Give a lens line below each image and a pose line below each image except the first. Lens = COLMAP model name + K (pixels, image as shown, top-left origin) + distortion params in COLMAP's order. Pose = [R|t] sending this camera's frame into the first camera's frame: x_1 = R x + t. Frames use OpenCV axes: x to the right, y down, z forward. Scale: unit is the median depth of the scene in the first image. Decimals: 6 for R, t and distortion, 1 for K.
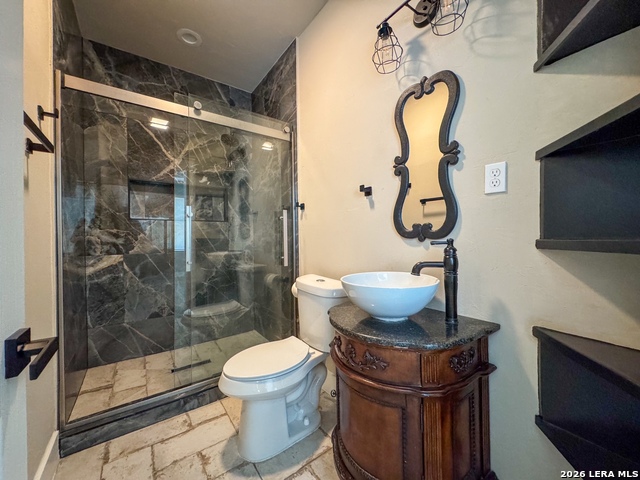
lens RADIAL K [[265.8, 0, 317.1], [0, 265.8, 238.2], [0, 0, 1]] dist [-0.002851, -0.000117]
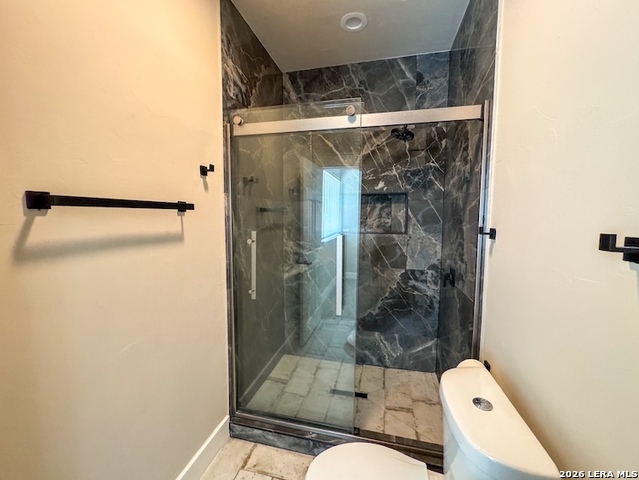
lens RADIAL K [[265.4, 0, 316.6], [0, 265.4, 238.2], [0, 0, 1]] dist [-0.002851, -0.000117]
pose [[0.646974, 0.074434, -0.758870, 0.122286], [-0.002727, 0.995444, 0.095314, -0.150035], [0.762507, -0.059596, 0.644229, 0.317419]]
